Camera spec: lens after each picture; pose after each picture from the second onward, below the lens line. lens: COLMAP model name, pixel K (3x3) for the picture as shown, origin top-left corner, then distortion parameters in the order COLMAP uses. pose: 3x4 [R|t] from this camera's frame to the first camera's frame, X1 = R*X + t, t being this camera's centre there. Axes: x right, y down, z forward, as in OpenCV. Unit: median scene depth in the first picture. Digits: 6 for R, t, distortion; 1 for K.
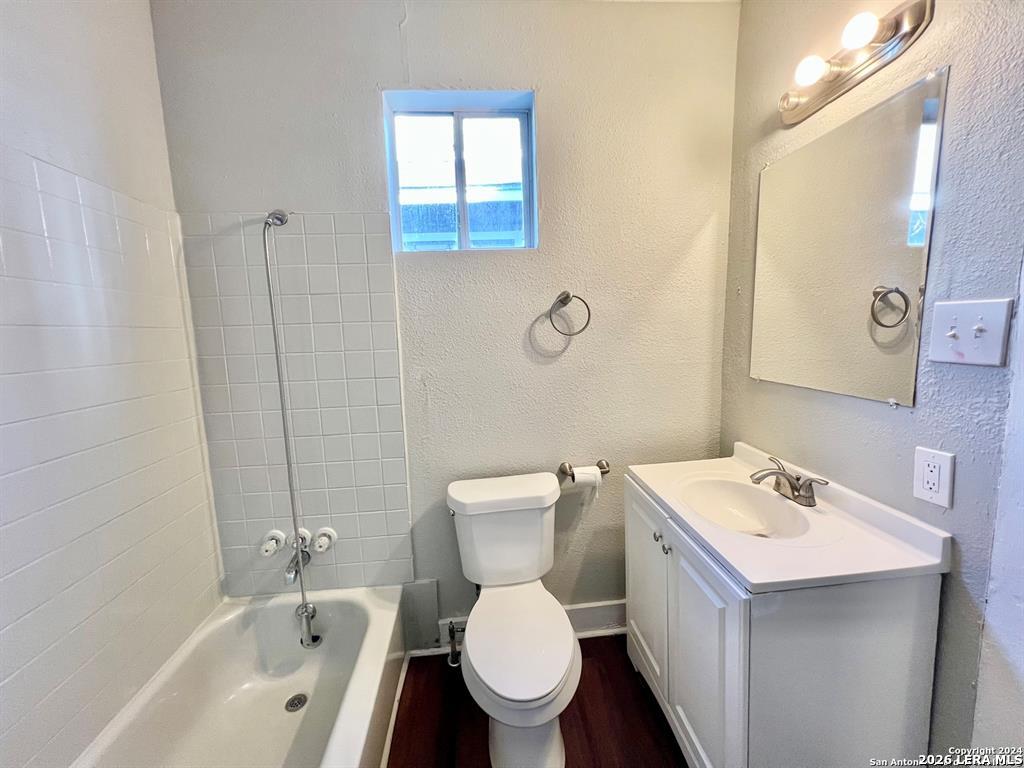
lens RADIAL K [[412.3, 0, 512.5], [0, 412.3, 387.5], [0, 0, 1]] dist [-0.004783, 0.001008]
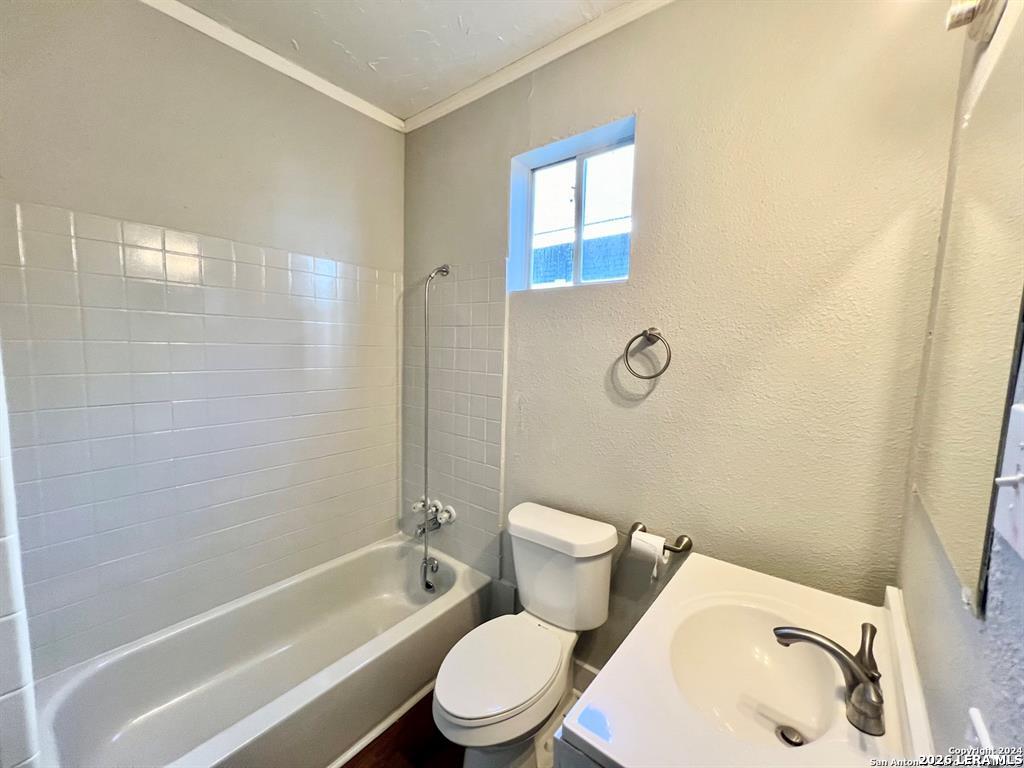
lens RADIAL K [[410.2, 0, 519.5], [0, 410.2, 392.9], [0, 0, 1]] dist [0.002594, 0.000044]
pose [[0.719768, 0.132084, -0.681533, 0.529043], [-0.156607, 0.987320, 0.025955, -0.075248], [0.676319, 0.088051, 0.731327, 0.182395]]
